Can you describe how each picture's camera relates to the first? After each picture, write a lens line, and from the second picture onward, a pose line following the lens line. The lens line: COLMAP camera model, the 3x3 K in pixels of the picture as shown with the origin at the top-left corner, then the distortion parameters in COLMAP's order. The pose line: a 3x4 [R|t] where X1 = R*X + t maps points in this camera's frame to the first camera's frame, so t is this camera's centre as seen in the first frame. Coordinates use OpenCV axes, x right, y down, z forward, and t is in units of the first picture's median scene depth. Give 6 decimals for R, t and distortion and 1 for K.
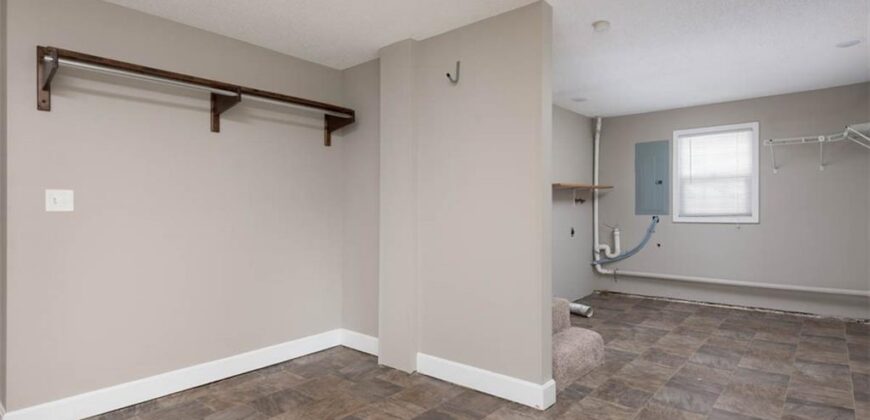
lens RADIAL K [[452.8, 0, 433.3], [0, 452.8, 206.8], [0, 0, 1]] dist [0.005312, -0.008036]
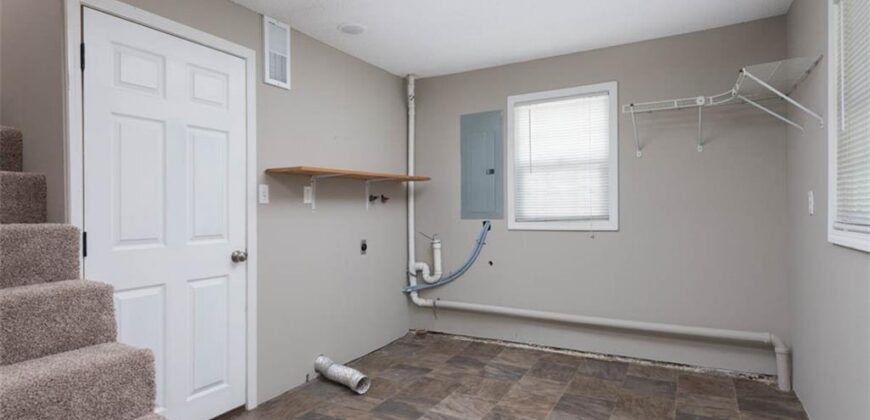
lens RADIAL K [[452.8, 0, 436.3], [0, 452.8, 209.7], [0, 0, 1]] dist [0.005312, -0.008036]
pose [[0.984223, -0.002921, 0.176908, 0.310627], [0.003292, 0.999993, -0.001802, 0.004535], [-0.176901, 0.002356, 0.984226, 0.358792]]
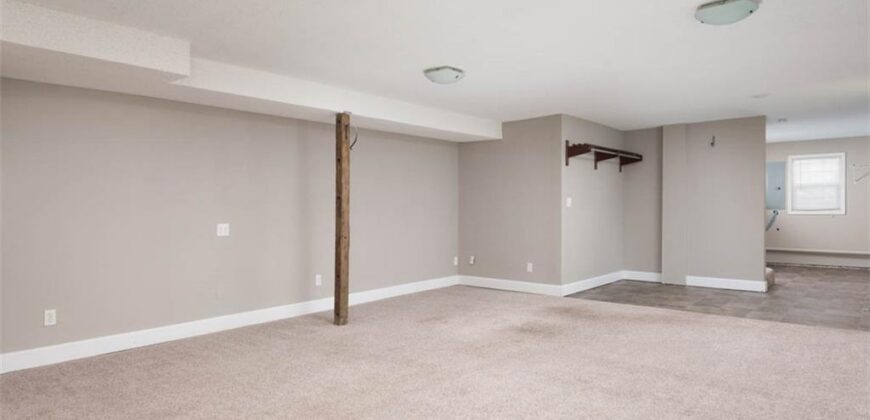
lens RADIAL K [[523.2, 0, 434.4], [0, 523.2, 212.3], [0, 0, 1]] dist [0.002122, -0.002981]
pose [[0.999988, -0.003240, 0.003585, -0.720084], [0.003190, 0.999899, 0.013849, -0.001641], [-0.003630, -0.013837, 0.999898, -0.827903]]
